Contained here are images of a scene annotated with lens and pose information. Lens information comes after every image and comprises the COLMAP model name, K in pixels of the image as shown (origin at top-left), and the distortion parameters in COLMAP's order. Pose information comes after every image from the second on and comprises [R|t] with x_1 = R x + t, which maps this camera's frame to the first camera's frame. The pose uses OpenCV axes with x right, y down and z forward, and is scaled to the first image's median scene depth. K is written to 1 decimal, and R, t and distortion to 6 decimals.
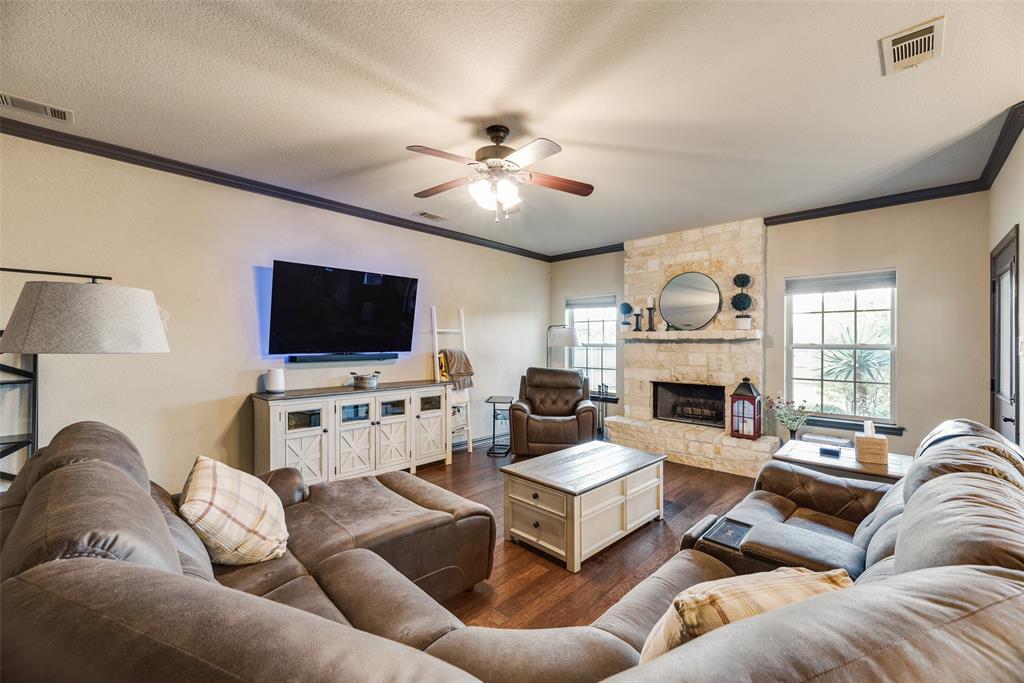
lens RADIAL K [[413.2, 0, 510.3], [0, 413.2, 345.9], [0, 0, 1]] dist [0.003620, -0.000248]
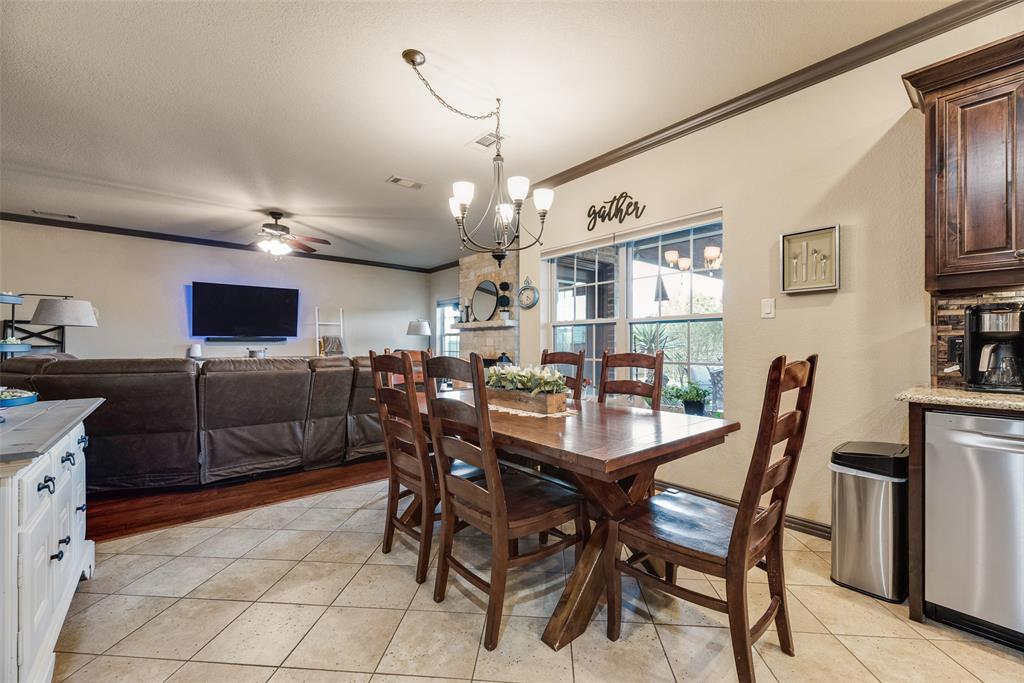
lens RADIAL K [[413.2, 0, 511.1], [0, 413.2, 341.1], [0, 0, 1]] dist [0.003620, -0.000248]
pose [[0.993435, -0.003894, -0.114331, 0.739955], [0.002520, 0.999923, -0.012164, 0.051889], [0.114369, 0.011796, 0.993368, -0.442766]]
